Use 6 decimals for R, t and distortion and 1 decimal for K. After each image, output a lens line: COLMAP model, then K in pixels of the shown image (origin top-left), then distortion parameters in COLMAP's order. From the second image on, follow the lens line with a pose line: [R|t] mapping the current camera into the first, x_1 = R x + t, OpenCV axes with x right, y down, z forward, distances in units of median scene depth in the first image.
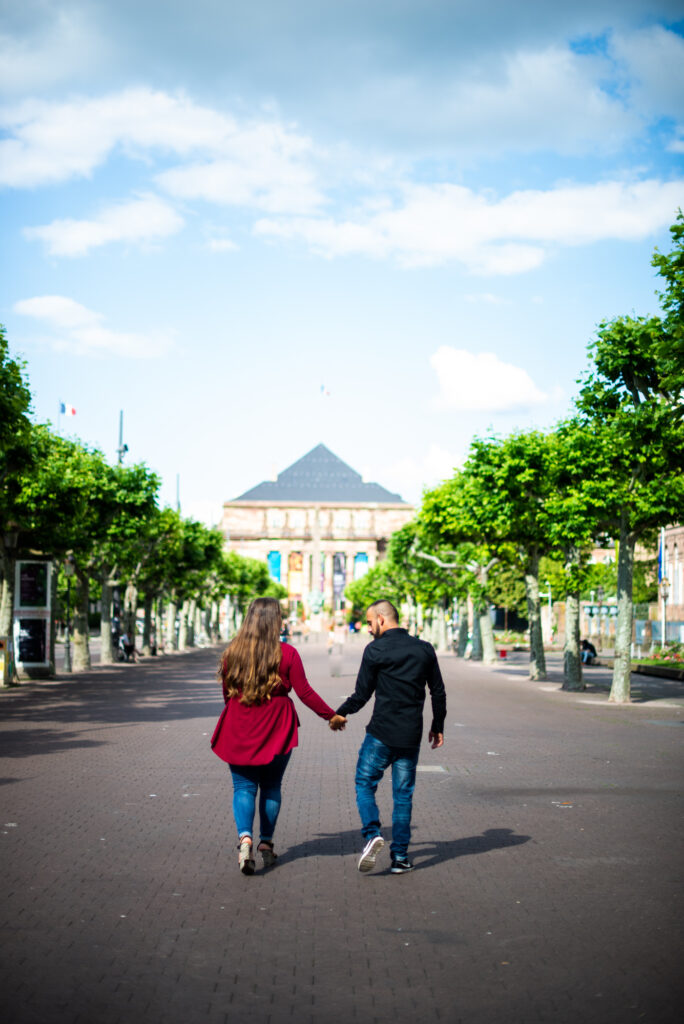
lens RADIAL K [[1808.9, 0, 342.0], [0, 1808.9, 512.0], [0, 0, 1]] dist [-0.042221, 0.098401]
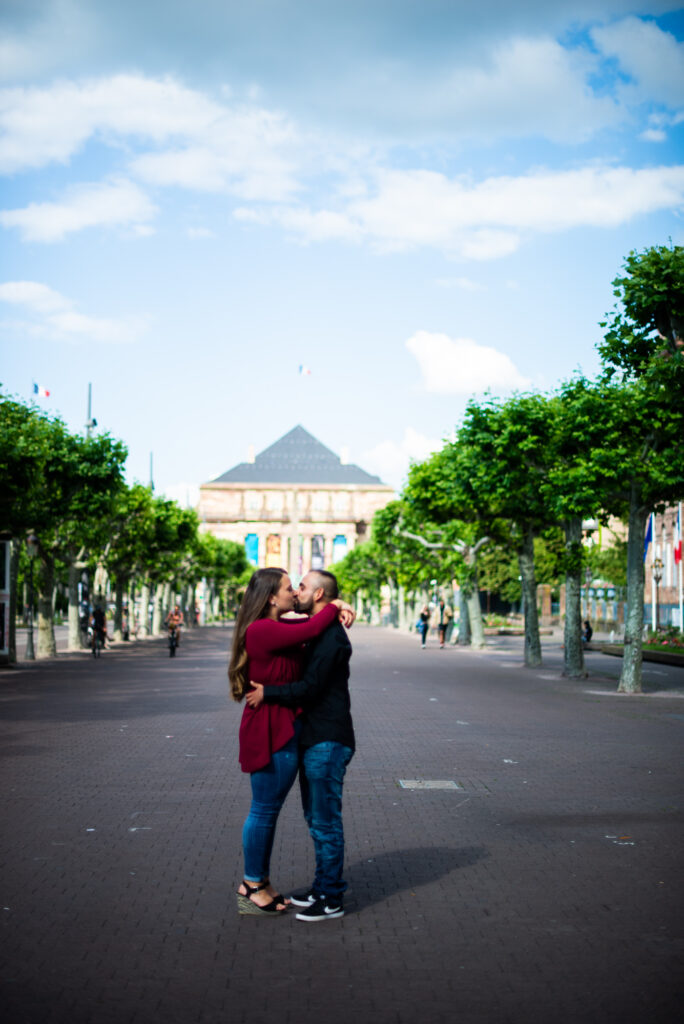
lens RADIAL K [[1709.5, 0, 342.0], [0, 1709.5, 512.0], [0, 0, 1]] dist [0.004840, 0.014305]
pose [[0.999890, -0.001621, 0.014759, -0.003601], [0.001532, 0.999980, 0.006059, 0.007603], [-0.014769, -0.006036, 0.999873, 0.121150]]
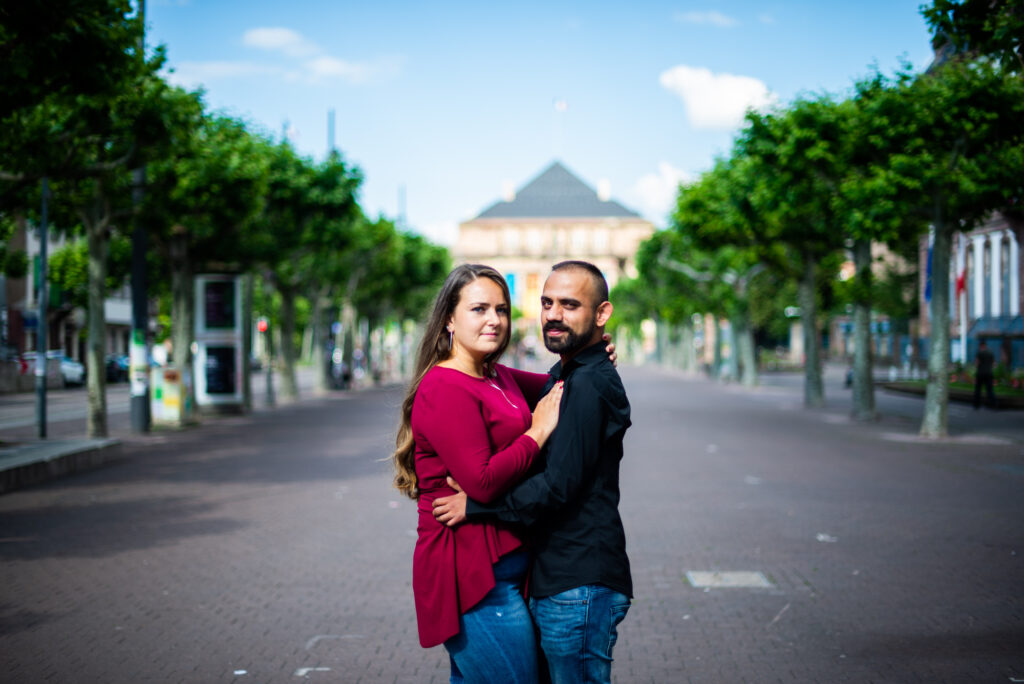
lens RADIAL K [[1617.5, 0, 512.0], [0, 1617.5, 342.0], [0, 0, 1]] dist [-0.036265, -0.001006]
pose [[0.998981, -0.016757, -0.041904, -0.002019], [0.019192, 0.998110, 0.058379, 0.015999], [0.040847, -0.059124, 0.997415, 0.245577]]
